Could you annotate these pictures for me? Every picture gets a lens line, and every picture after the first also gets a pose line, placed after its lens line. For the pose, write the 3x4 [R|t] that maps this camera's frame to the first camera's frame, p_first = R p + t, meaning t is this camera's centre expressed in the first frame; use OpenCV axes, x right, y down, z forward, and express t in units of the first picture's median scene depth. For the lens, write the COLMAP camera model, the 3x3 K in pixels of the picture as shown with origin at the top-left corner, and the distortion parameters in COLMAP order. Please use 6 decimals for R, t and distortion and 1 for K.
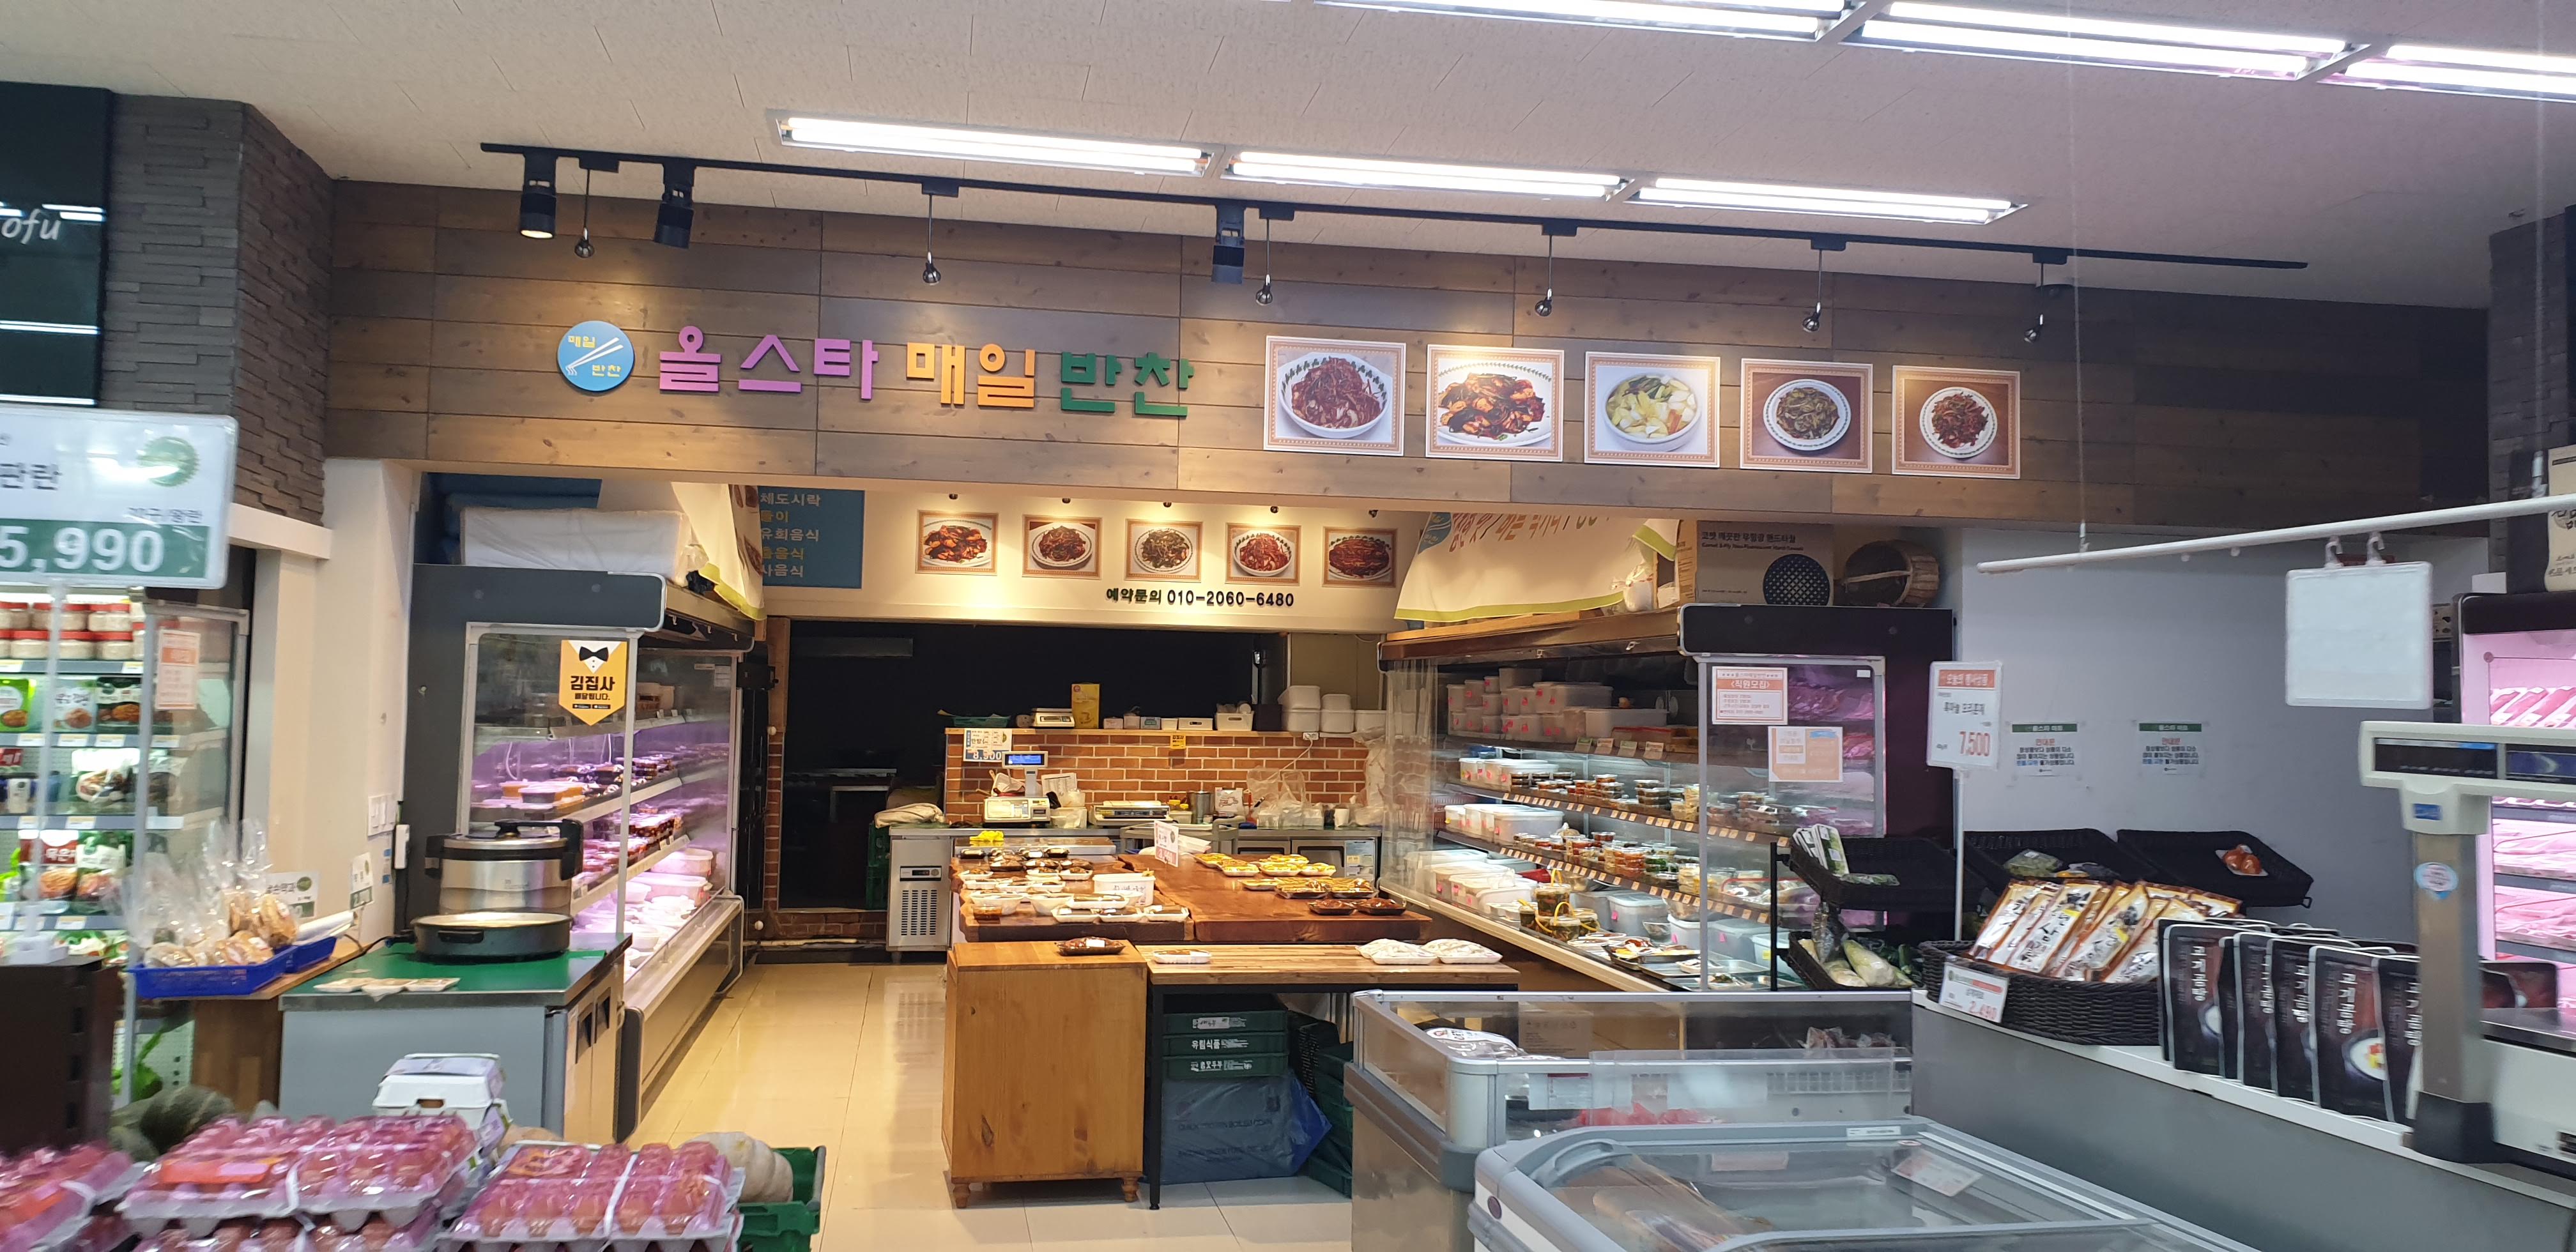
lens RADIAL K [[1984.5, 0, 1298.8], [0, 1984.5, 619.8], [0, 0, 1]] dist [0.118532, -0.306024]
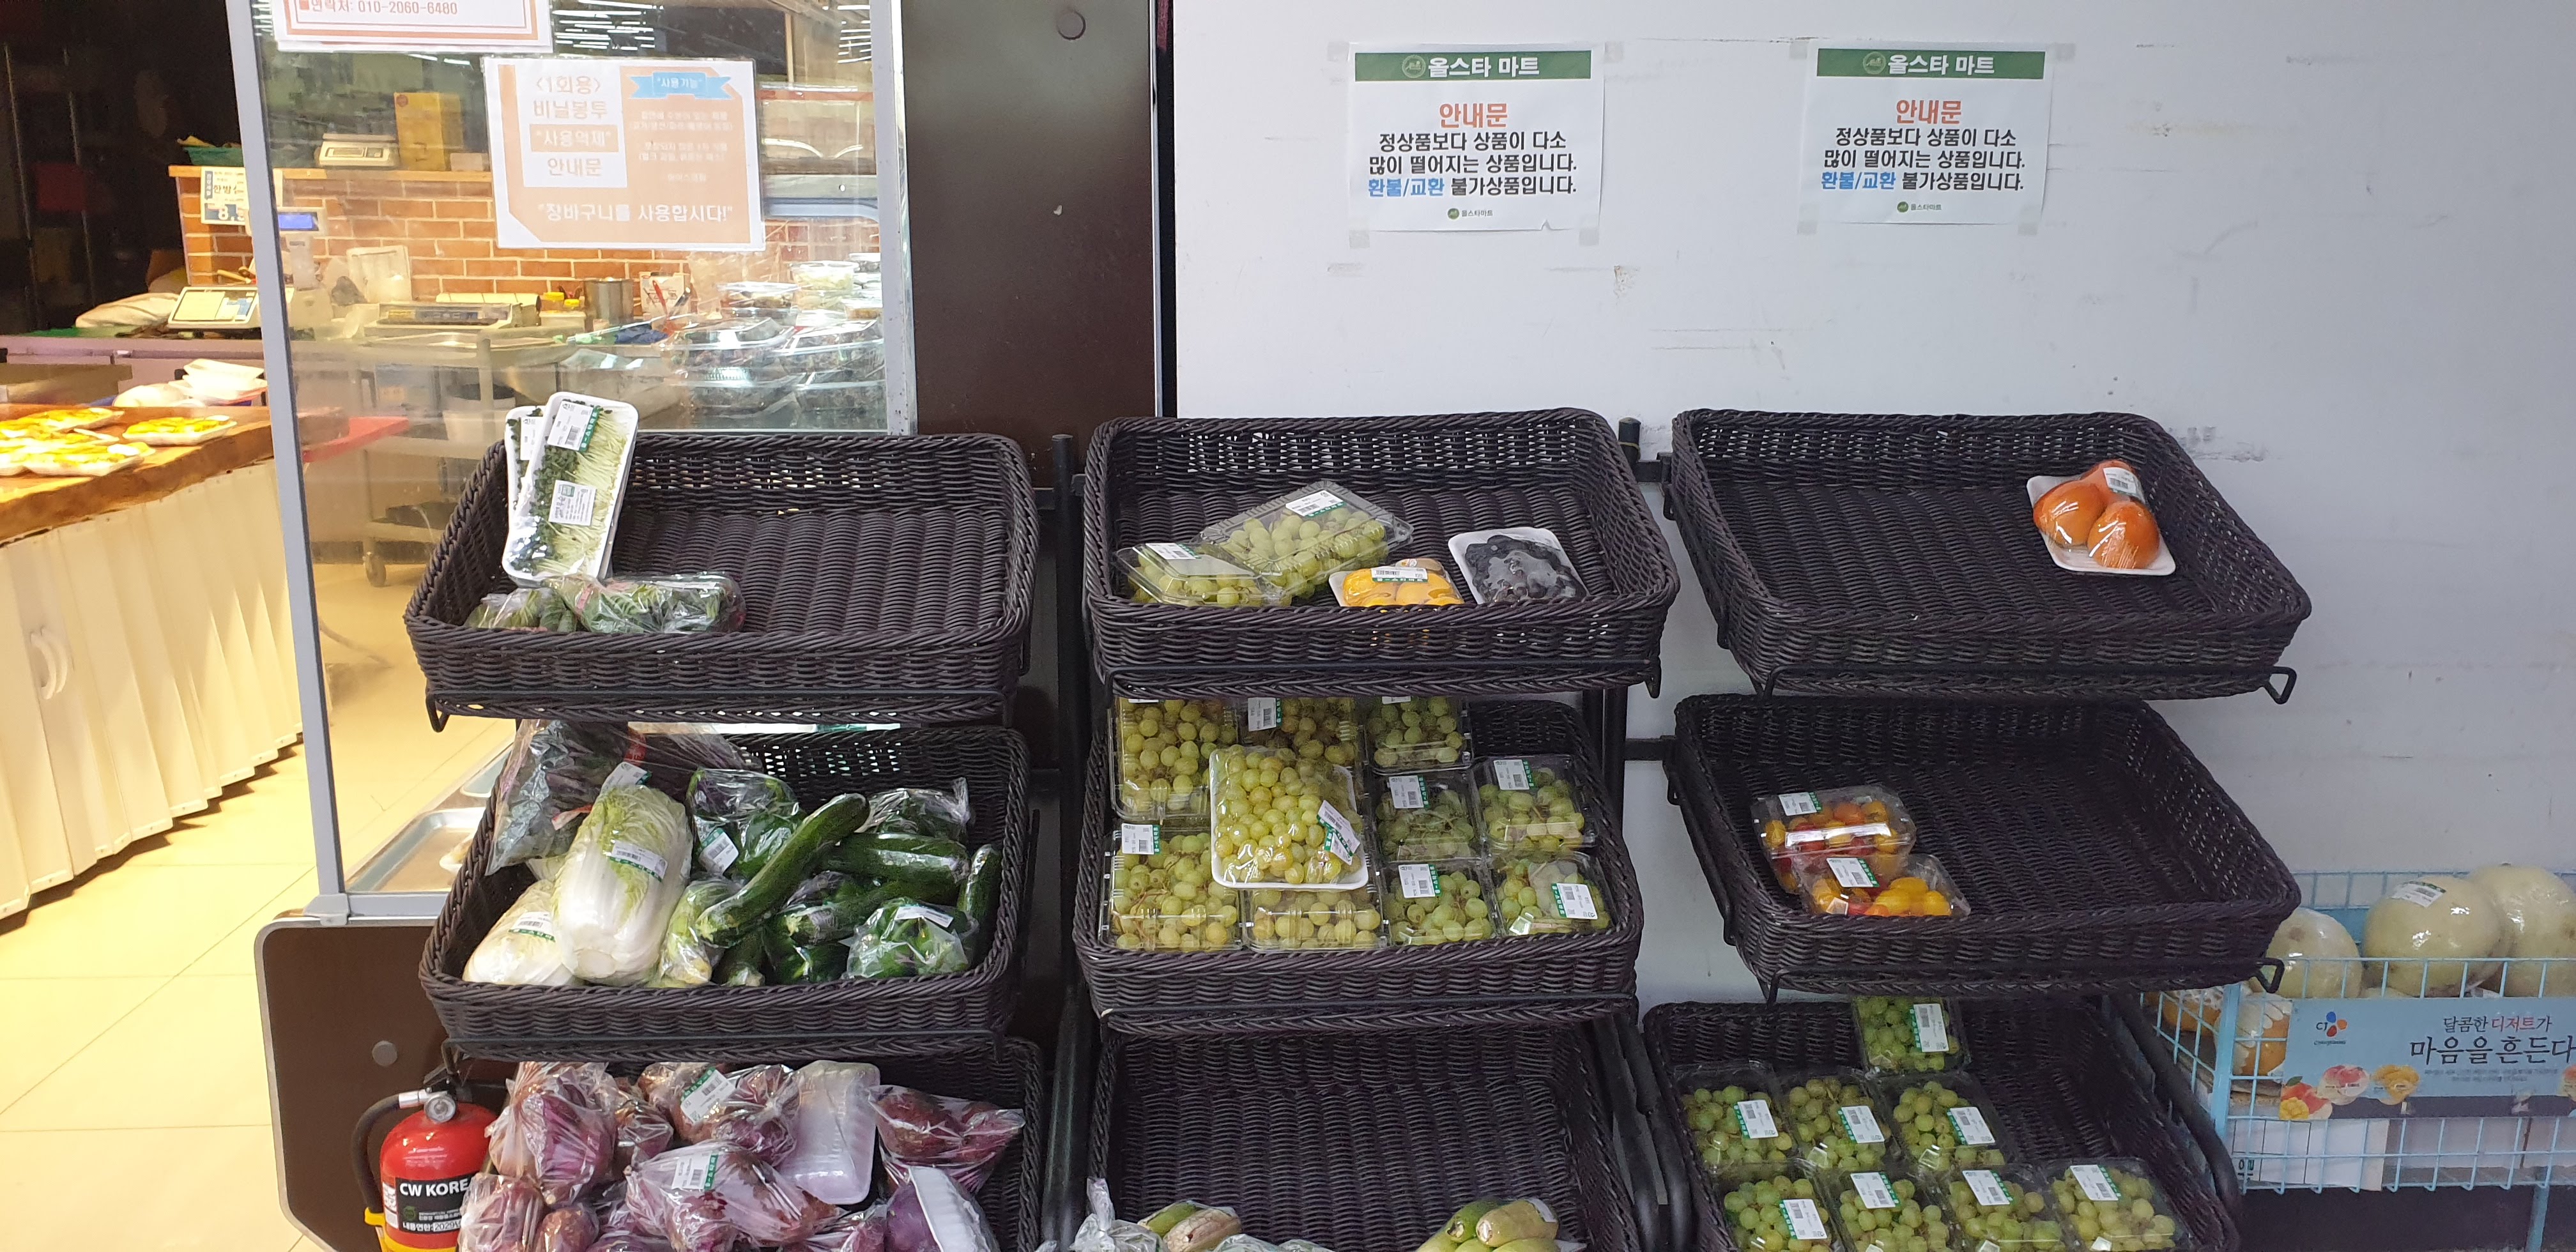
lens RADIAL K [[2002.6, 0, 1288.0], [0, 2002.6, 626.0], [0, 0, 1]] dist [0.050330, 0.002190]
pose [[0.994954, 0.018431, -0.098627, 0.375110], [0.007332, 0.966999, 0.254676, 0.058130], [0.100066, -0.254114, 0.961984, 0.688056]]
